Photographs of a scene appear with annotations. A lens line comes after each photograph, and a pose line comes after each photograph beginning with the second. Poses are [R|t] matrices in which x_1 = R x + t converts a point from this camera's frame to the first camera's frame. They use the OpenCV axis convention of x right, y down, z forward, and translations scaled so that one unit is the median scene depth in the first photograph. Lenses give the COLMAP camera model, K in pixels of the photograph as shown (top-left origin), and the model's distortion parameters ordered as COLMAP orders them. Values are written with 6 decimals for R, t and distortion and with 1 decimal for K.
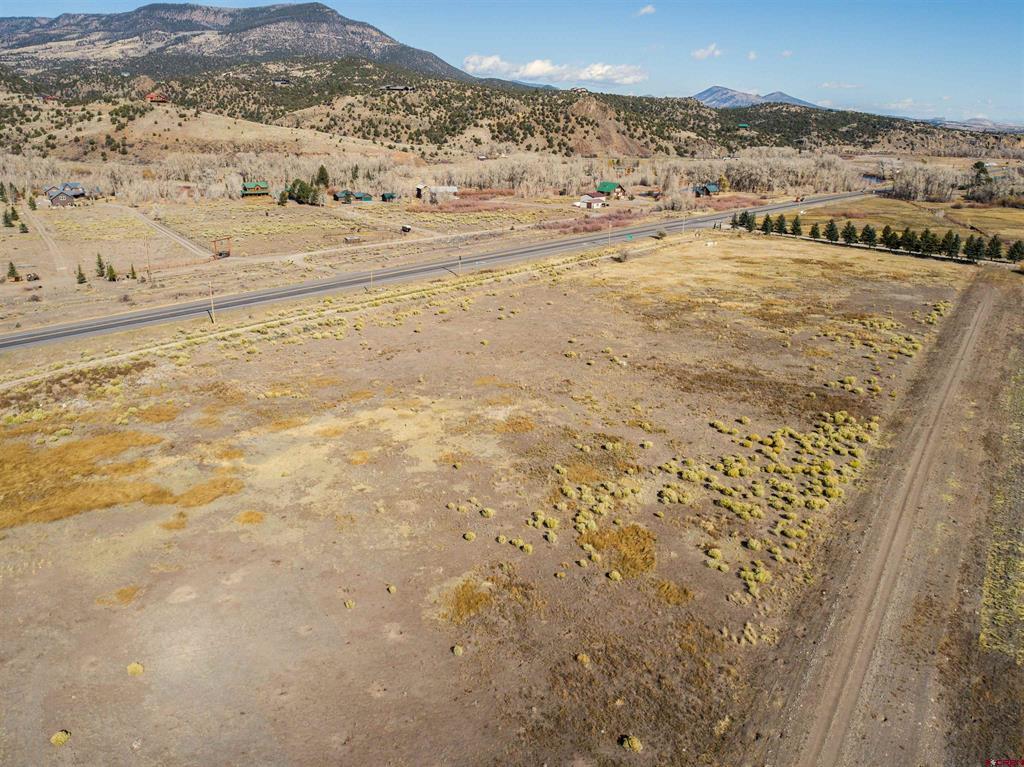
lens RADIAL K [[757.3, 0, 512.0], [0, 757.3, 383.5], [0, 0, 1]] dist [-0.013999, 0.005162]
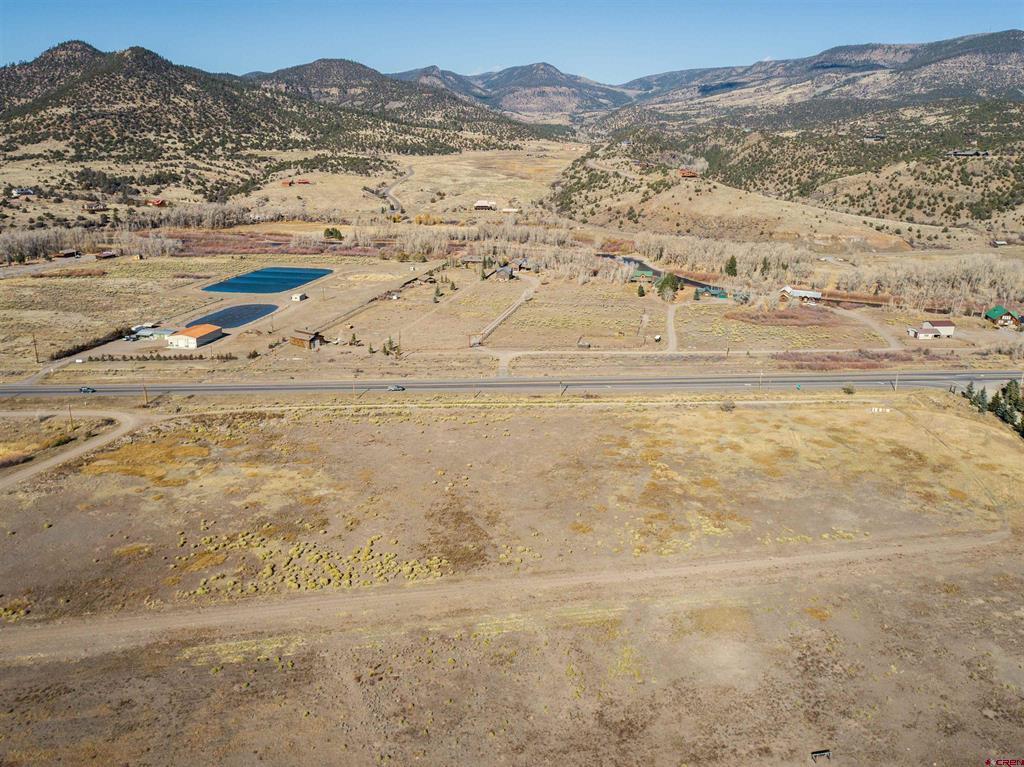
lens RADIAL K [[757.3, 0, 512.0], [0, 757.3, 383.5], [0, 0, 1]] dist [-0.013999, 0.005162]
pose [[0.710035, 0.197787, -0.675818, 0.138826], [-0.228630, 0.972500, 0.044410, -0.037292], [0.666017, 0.122979, 0.735729, -0.003064]]
